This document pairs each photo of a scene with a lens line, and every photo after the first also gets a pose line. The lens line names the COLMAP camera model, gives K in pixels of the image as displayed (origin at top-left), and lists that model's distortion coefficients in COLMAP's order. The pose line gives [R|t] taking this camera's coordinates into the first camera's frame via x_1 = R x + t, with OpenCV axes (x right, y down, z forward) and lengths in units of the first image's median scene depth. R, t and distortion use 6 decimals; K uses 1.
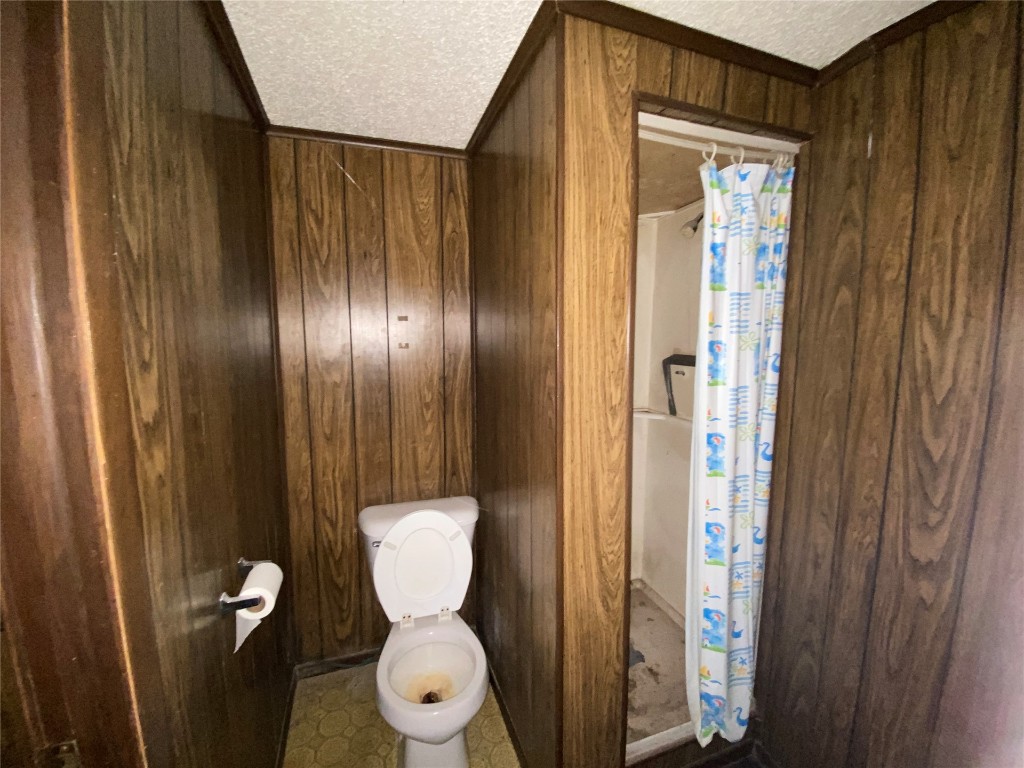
lens RADIAL K [[408.4, 0, 511.4], [0, 408.4, 388.1], [0, 0, 1]] dist [0.001093, -0.014009]
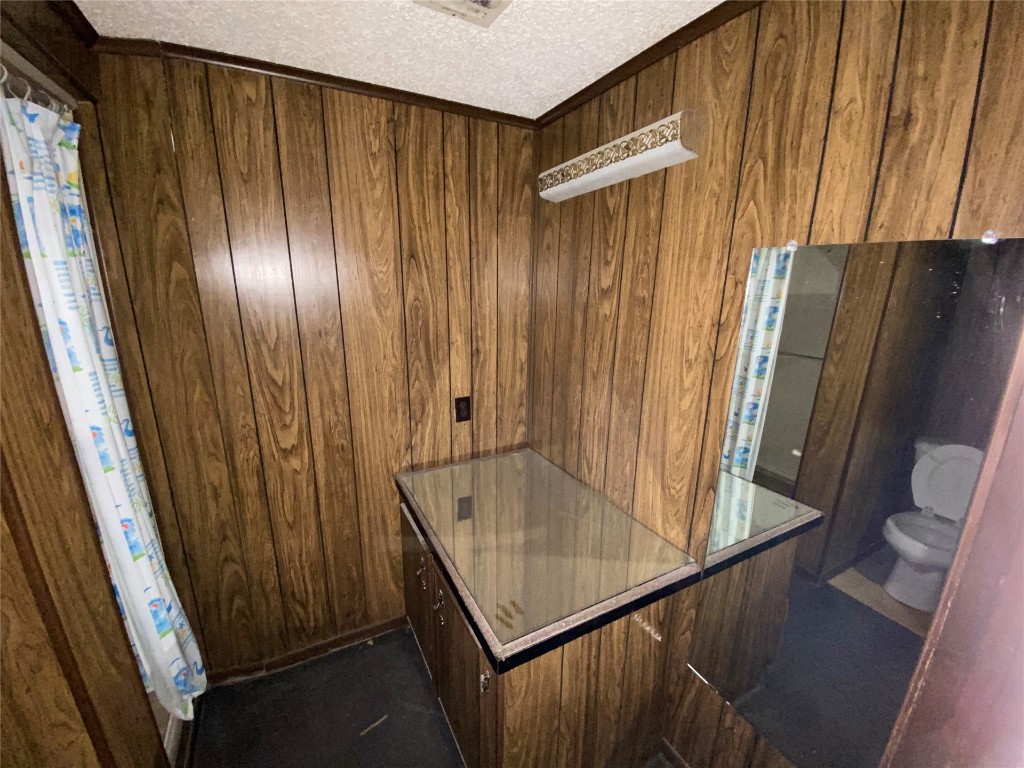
lens RADIAL K [[415.4, 0, 511.9], [0, 415.4, 373.7], [0, 0, 1]] dist [-0.000278, -0.000099]
pose [[-0.149078, -0.239388, 0.959411, -0.537961], [0.112591, 0.959833, 0.256988, -0.150486], [-0.982394, 0.146333, -0.116137, 0.261036]]
